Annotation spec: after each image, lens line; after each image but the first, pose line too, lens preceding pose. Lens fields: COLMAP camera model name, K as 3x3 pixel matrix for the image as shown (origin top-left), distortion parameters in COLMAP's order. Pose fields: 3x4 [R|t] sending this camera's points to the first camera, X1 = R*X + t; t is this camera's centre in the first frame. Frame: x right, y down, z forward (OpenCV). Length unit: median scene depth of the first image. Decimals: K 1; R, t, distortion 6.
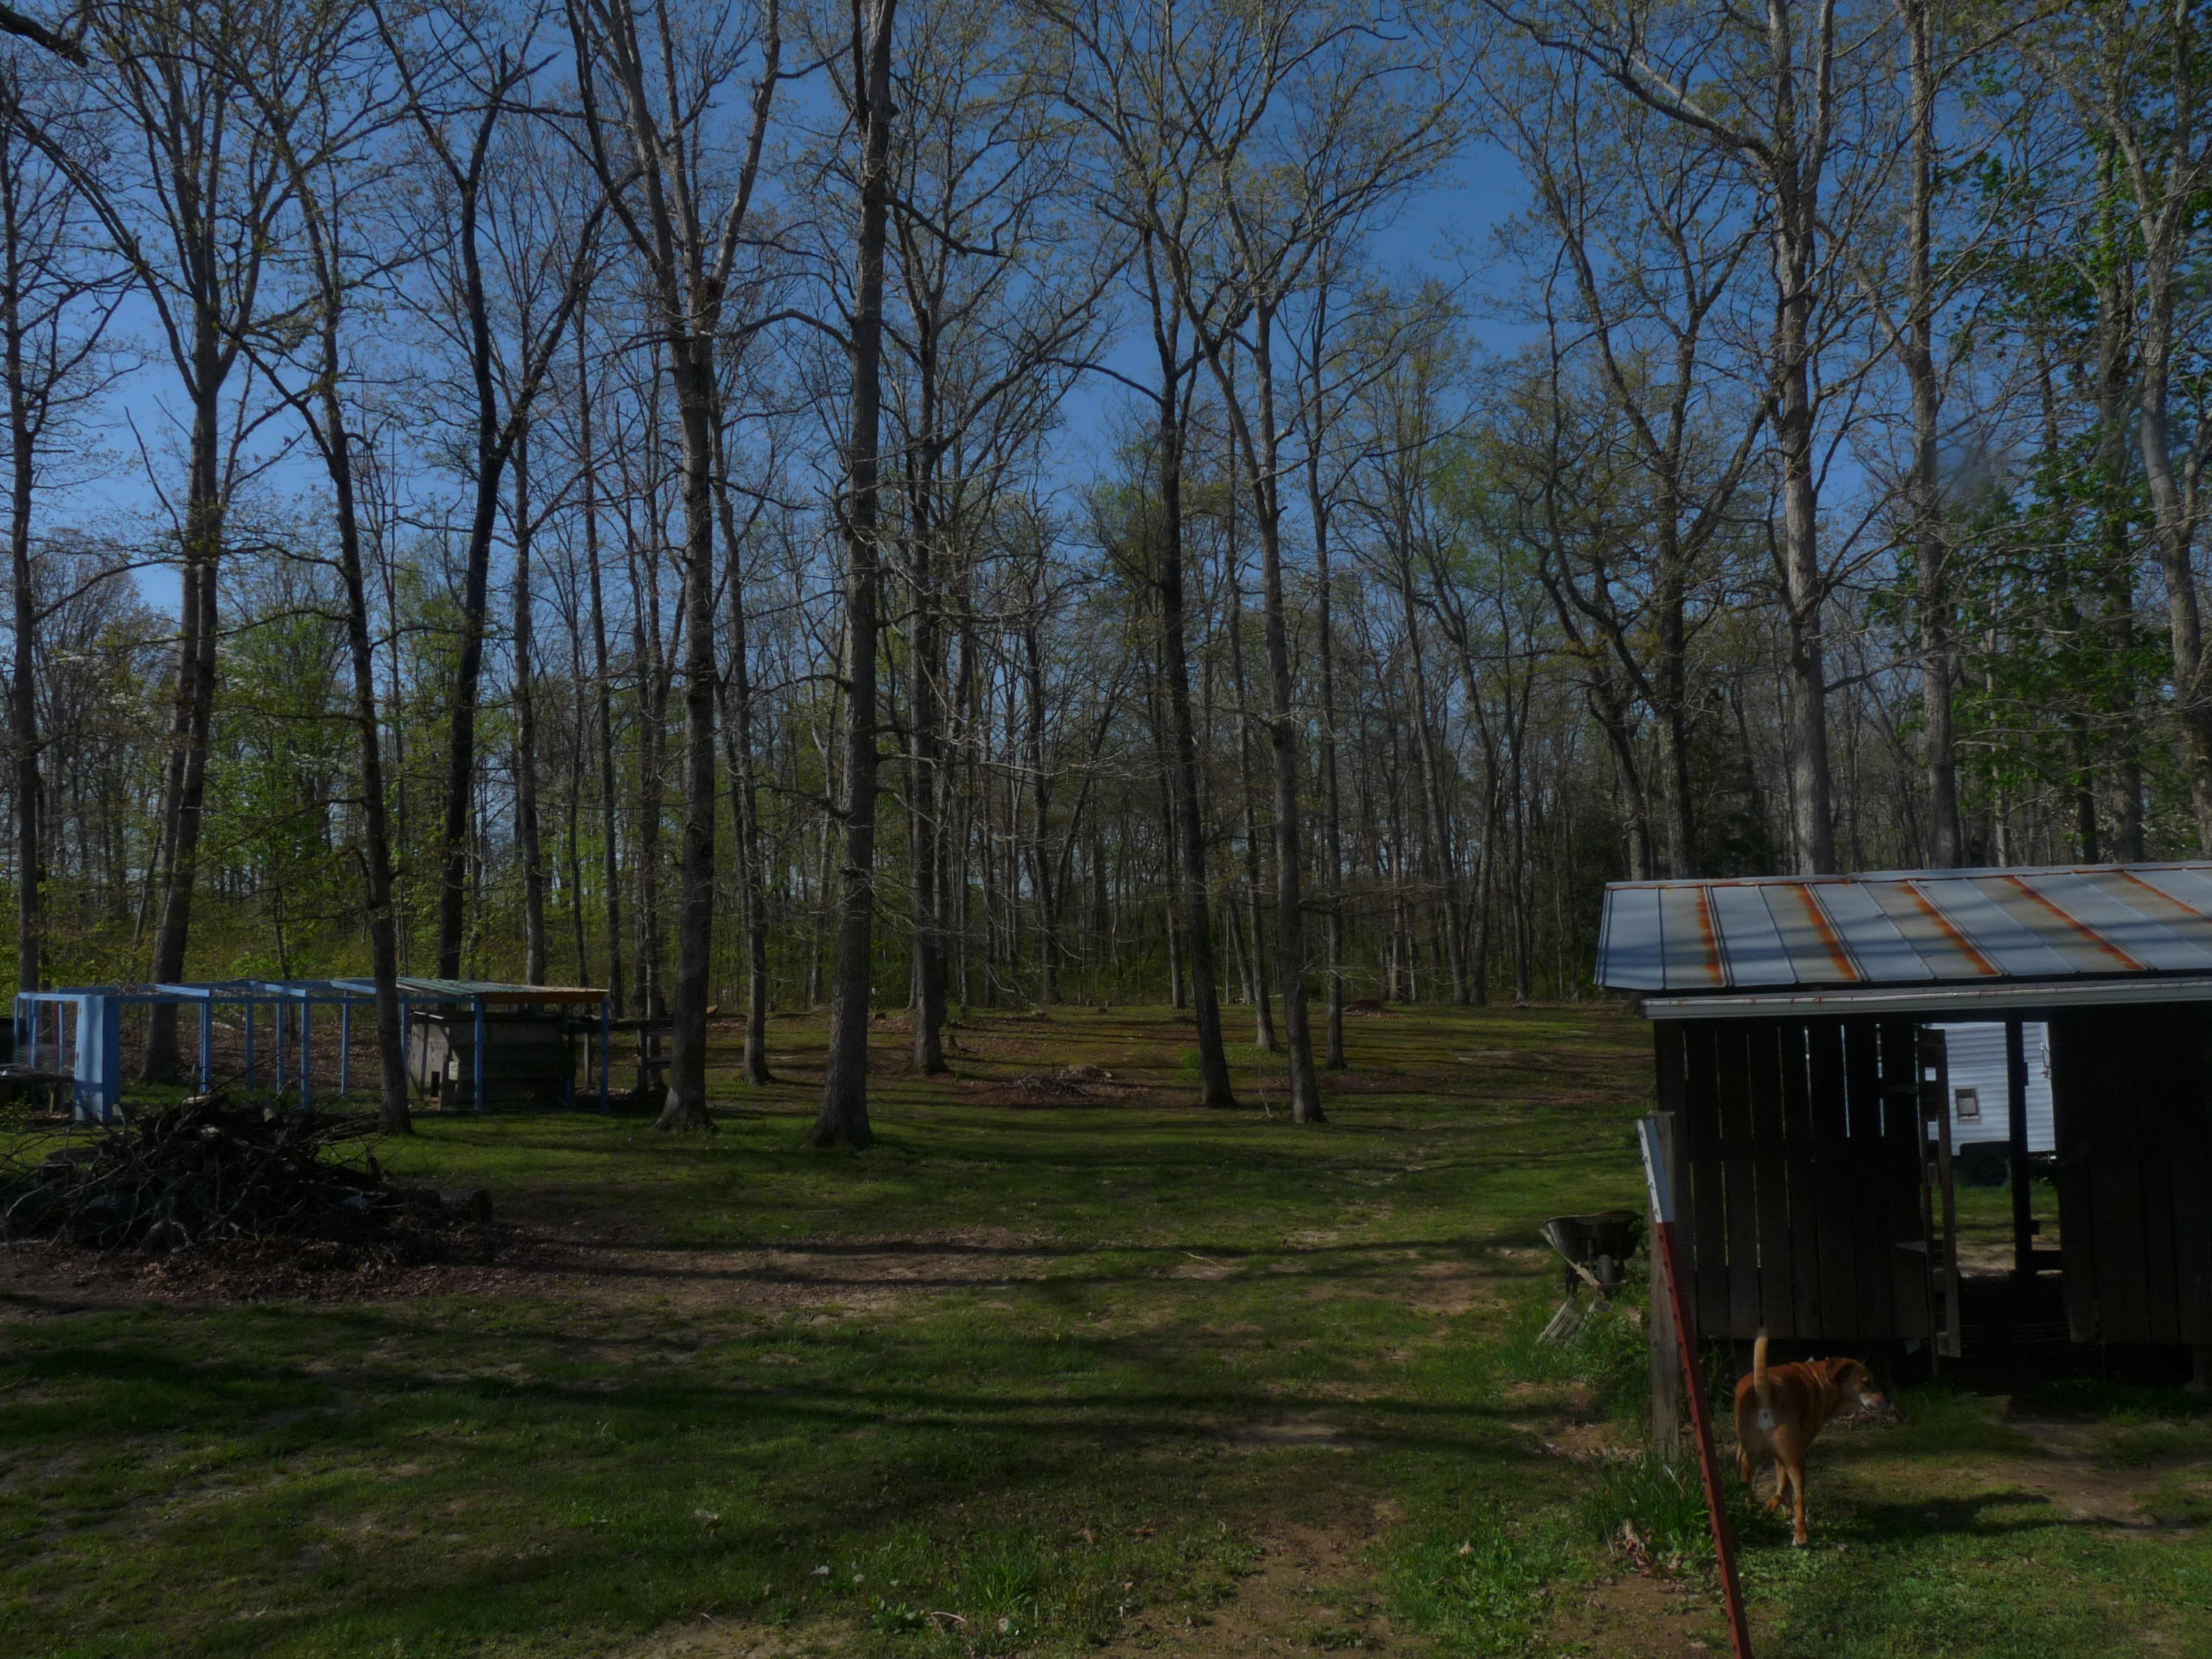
lens RADIAL K [[1766.8, 0, 1105.9], [0, 1766.8, 829.4], [0, 0, 1]] dist [-0.007791, -0.025097]
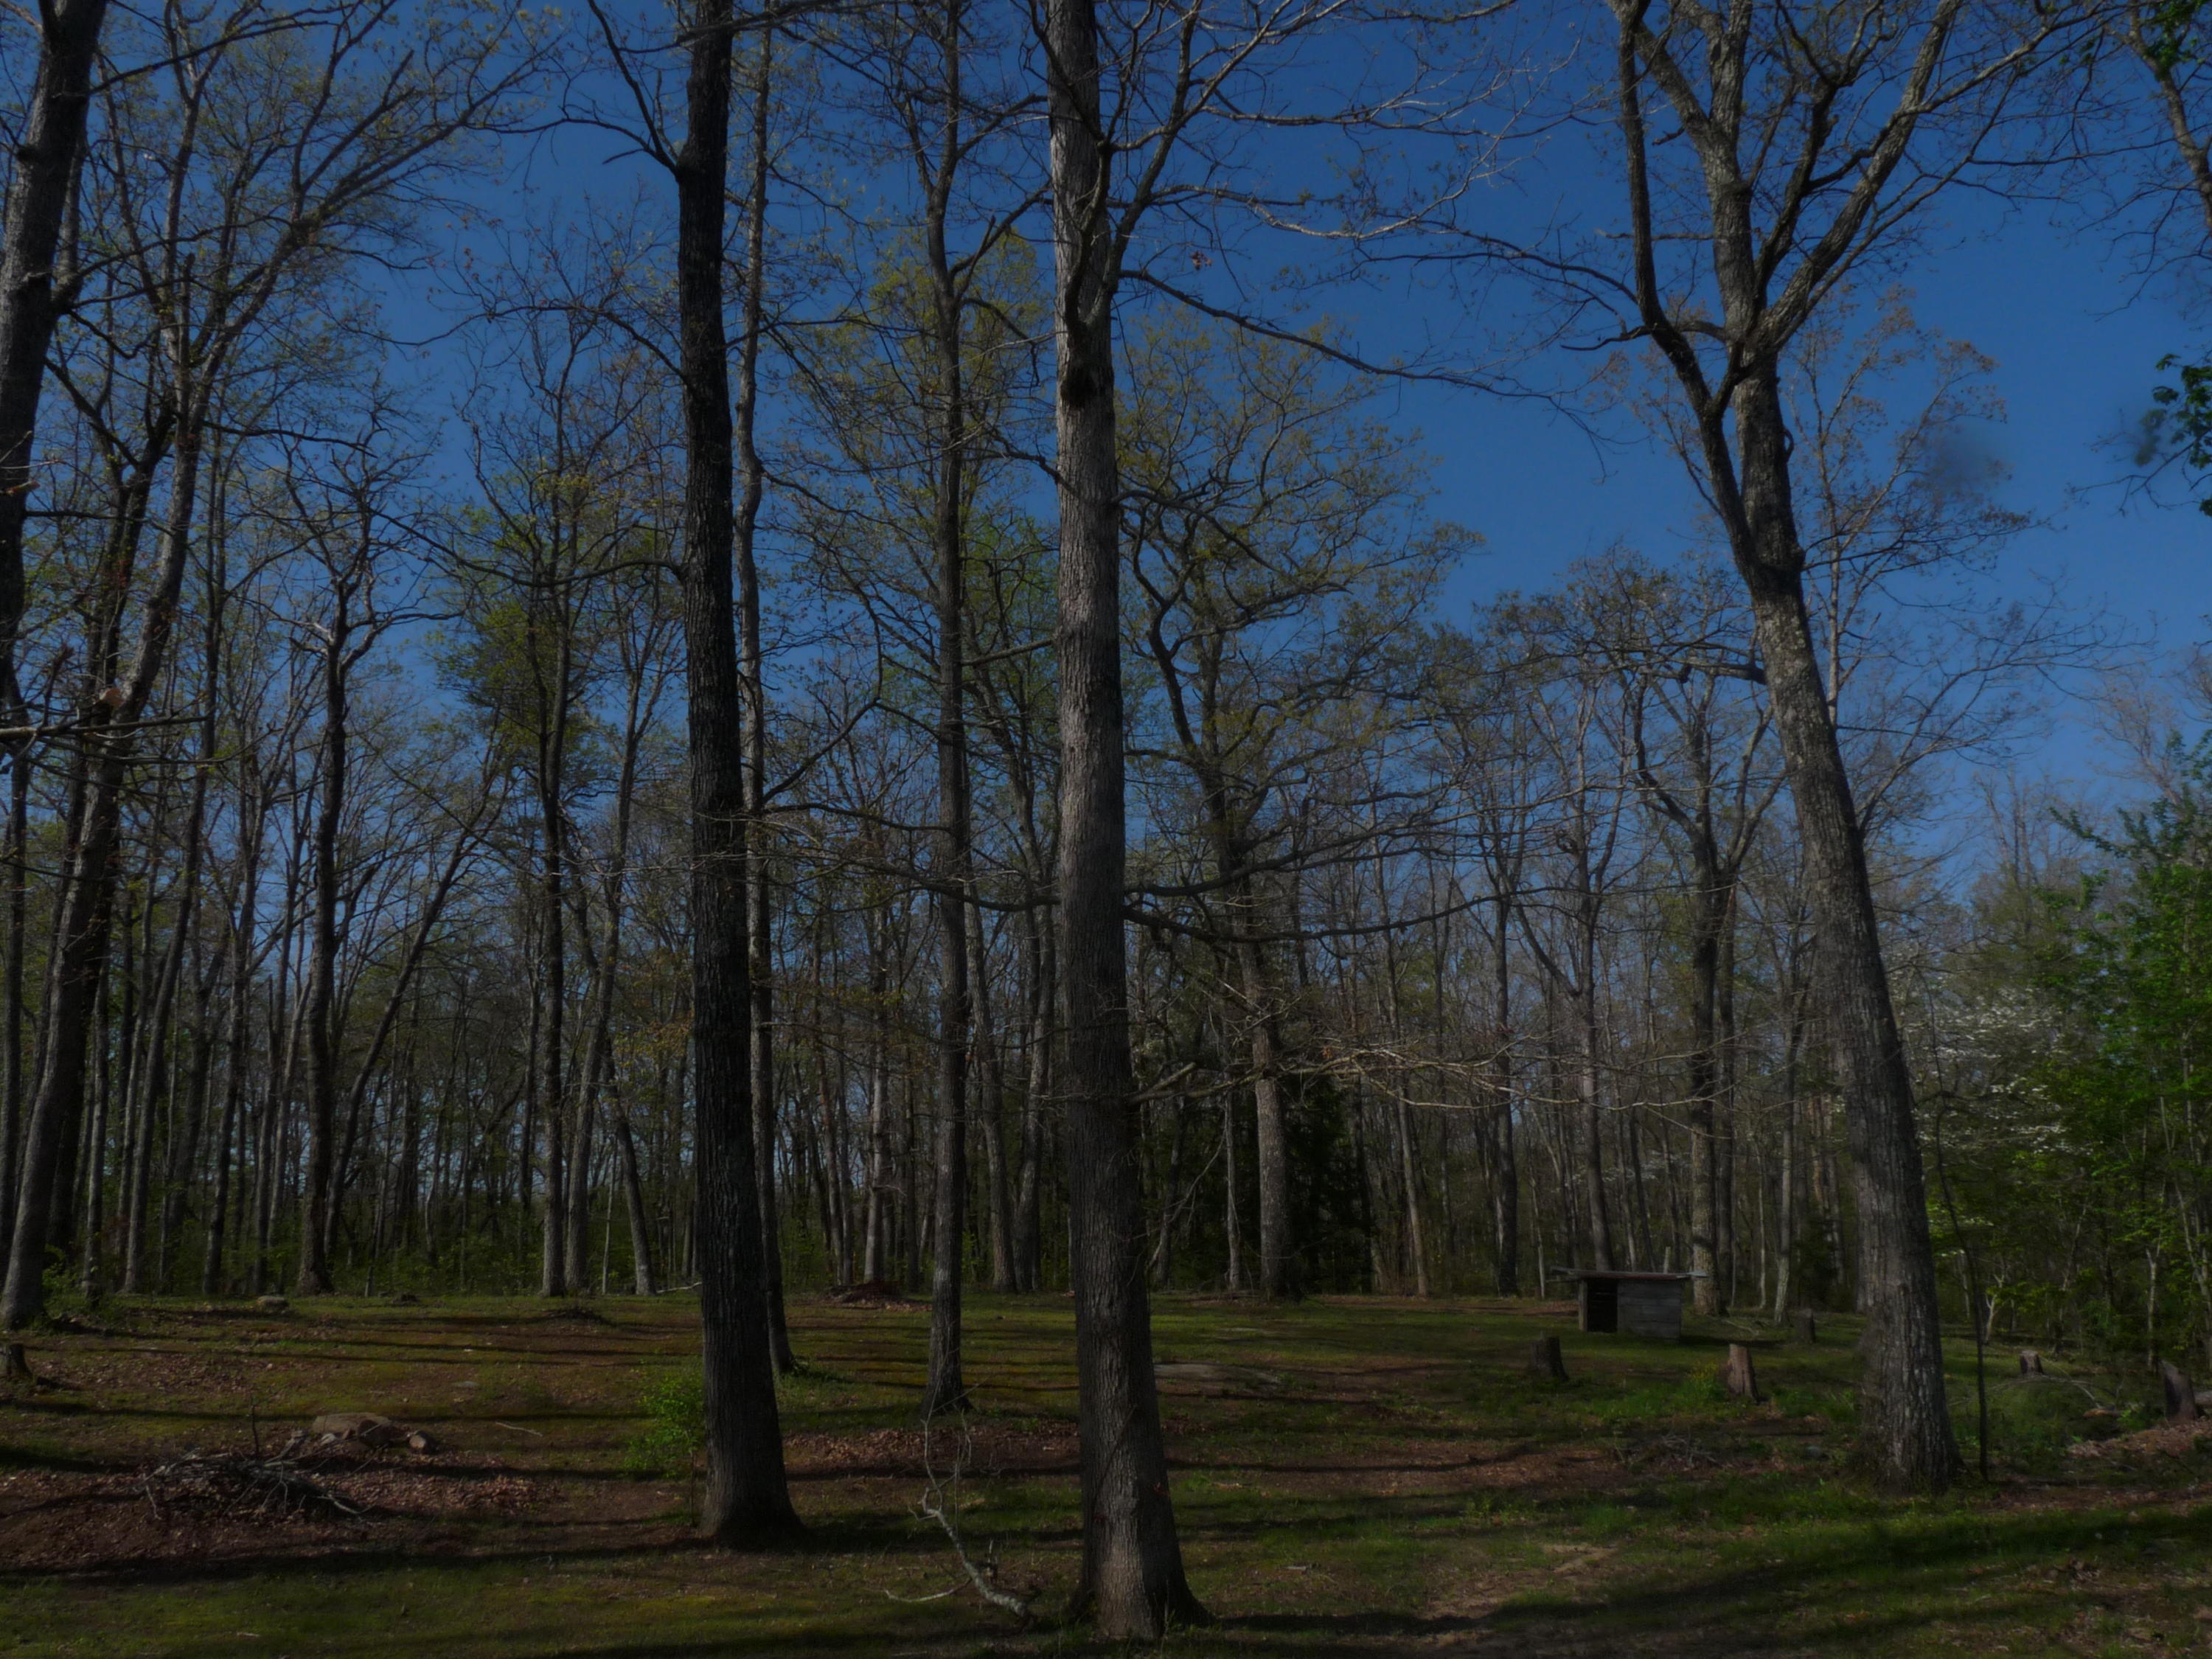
lens RADIAL K [[1766.8, 0, 1097.4], [0, 1766.8, 827.1], [0, 0, 1]] dist [-0.007791, -0.025097]
pose [[0.934862, 0.085767, 0.344494, -0.003463], [-0.024909, 0.983834, -0.177343, 0.060525], [-0.354135, 0.157211, 0.921886, 0.489086]]
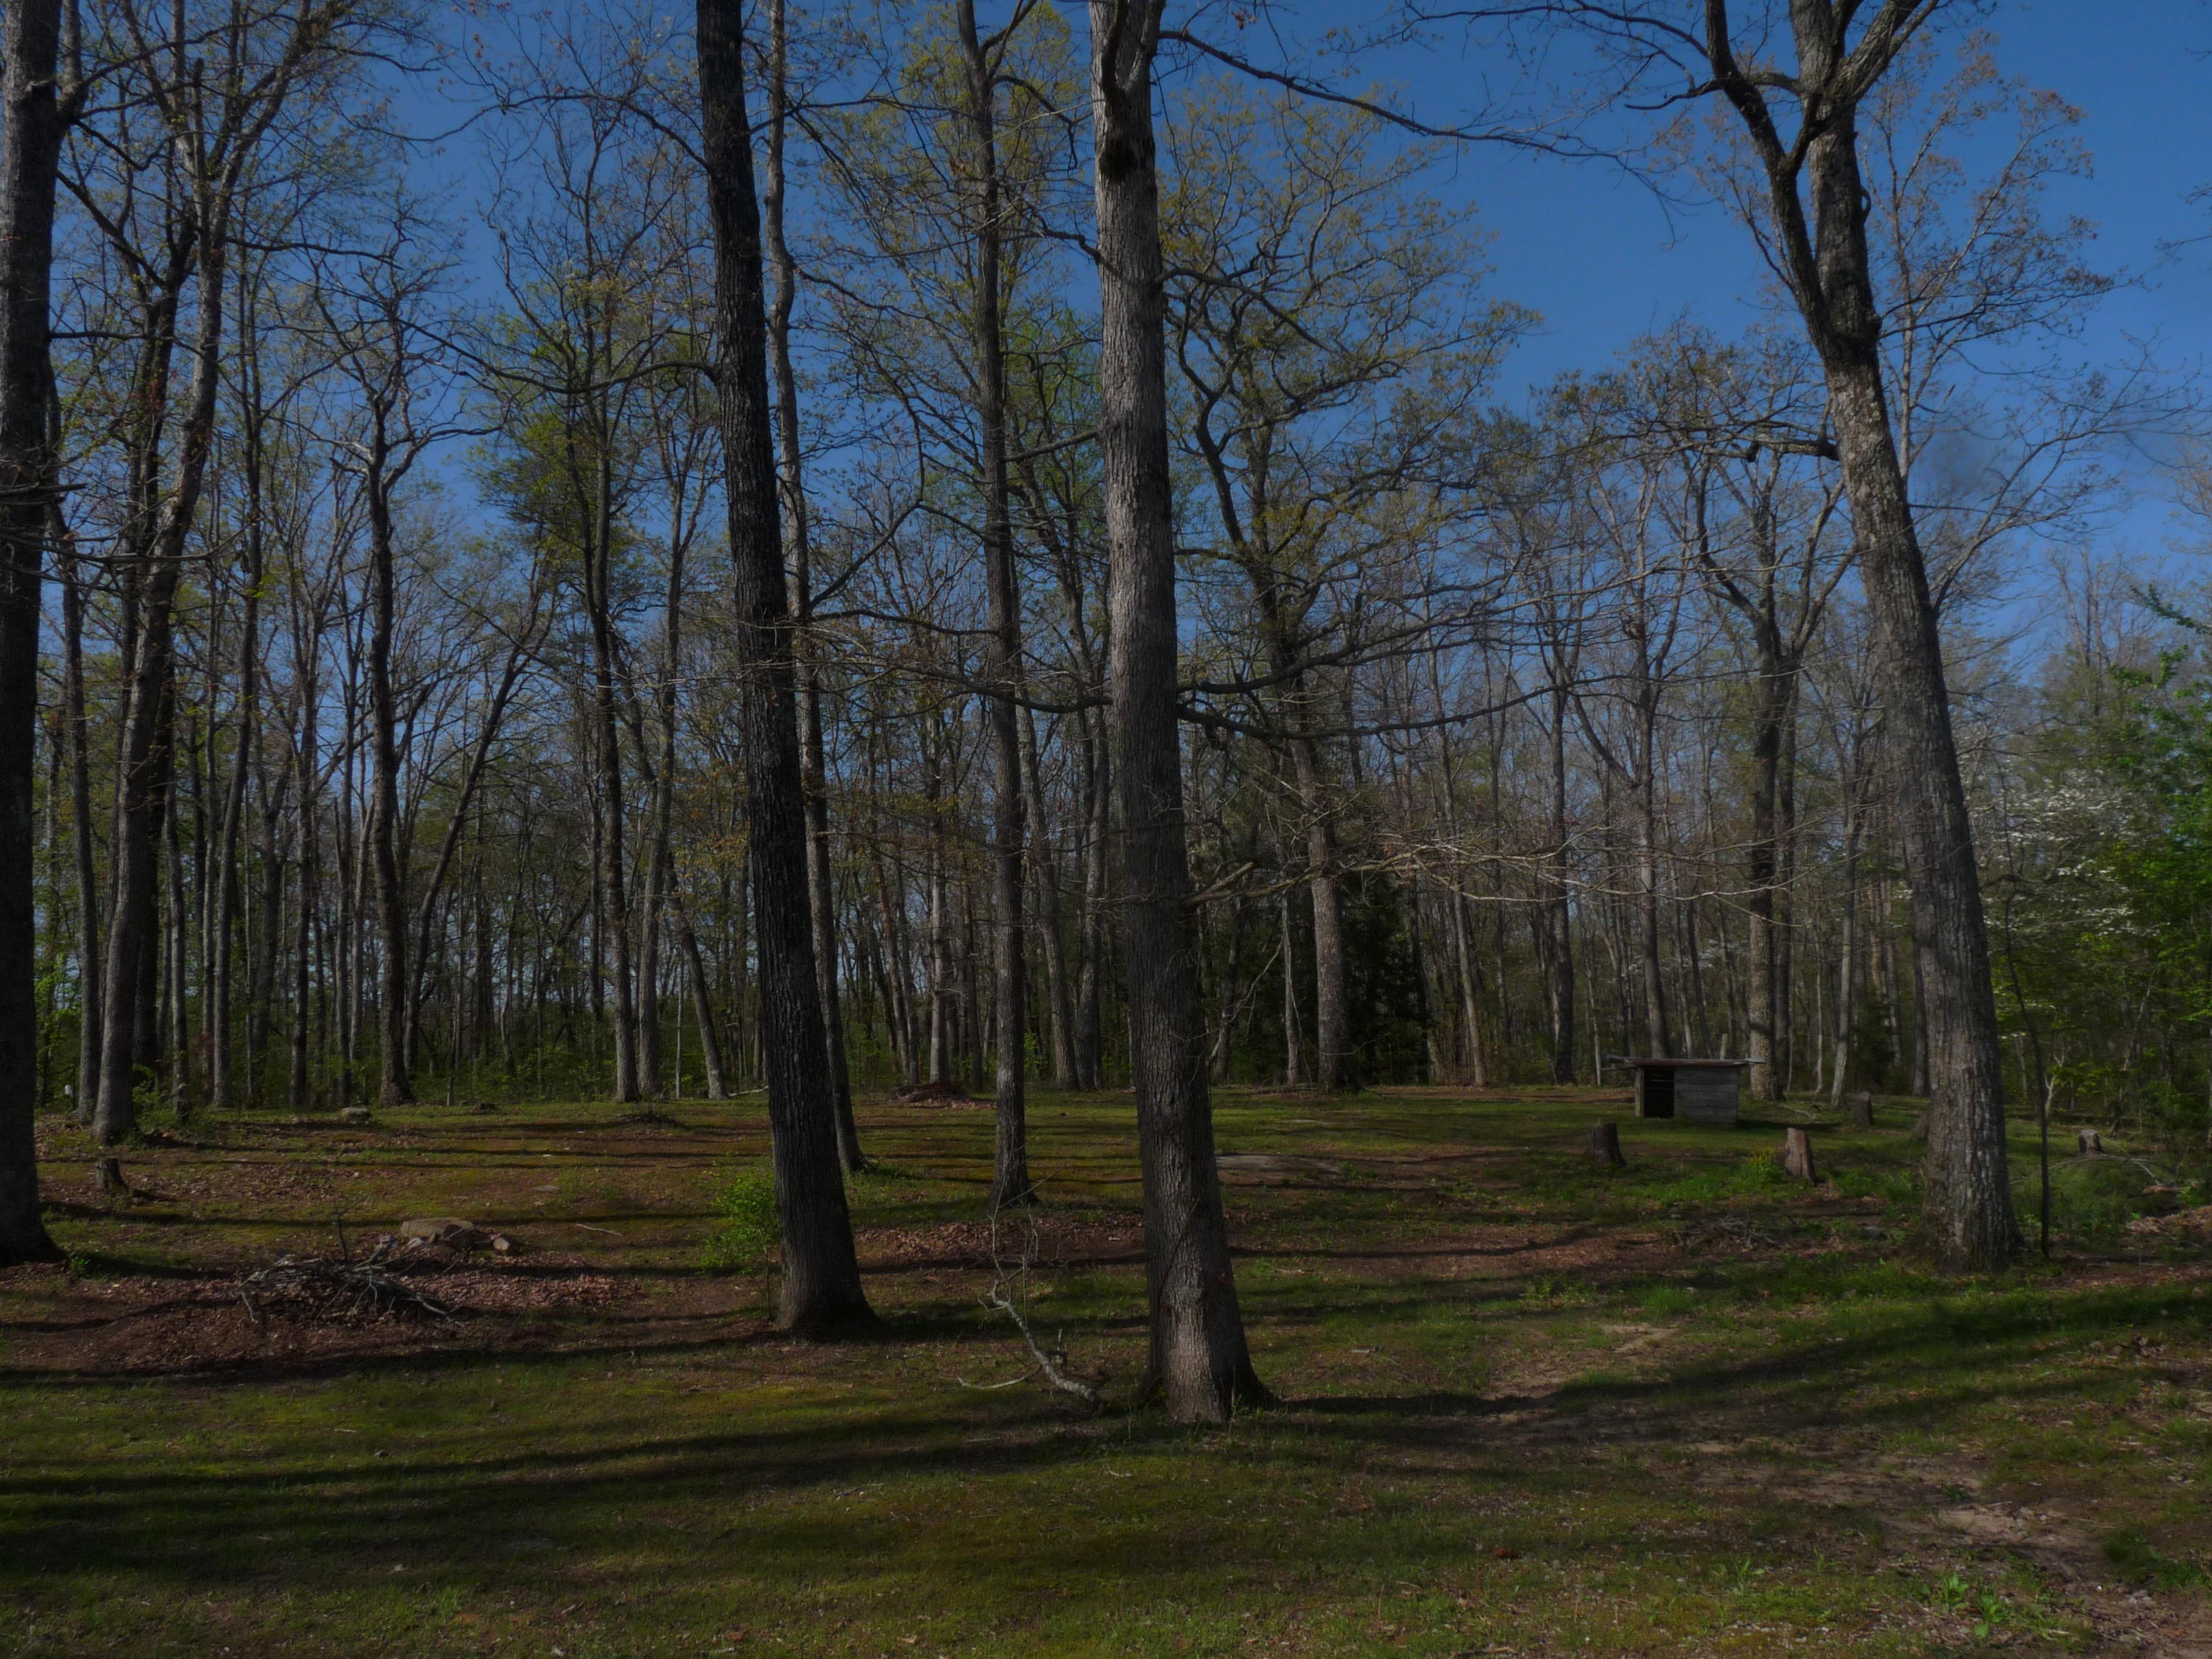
lens RADIAL K [[1766.8, 0, 1104.6], [0, 1766.8, 828.3], [0, 0, 1]] dist [-0.007791, -0.025097]
pose [[0.944863, 0.025990, 0.326434, -0.002315], [-0.004617, 0.997804, -0.066079, 0.060483], [-0.327434, 0.060929, 0.942907, 0.492235]]
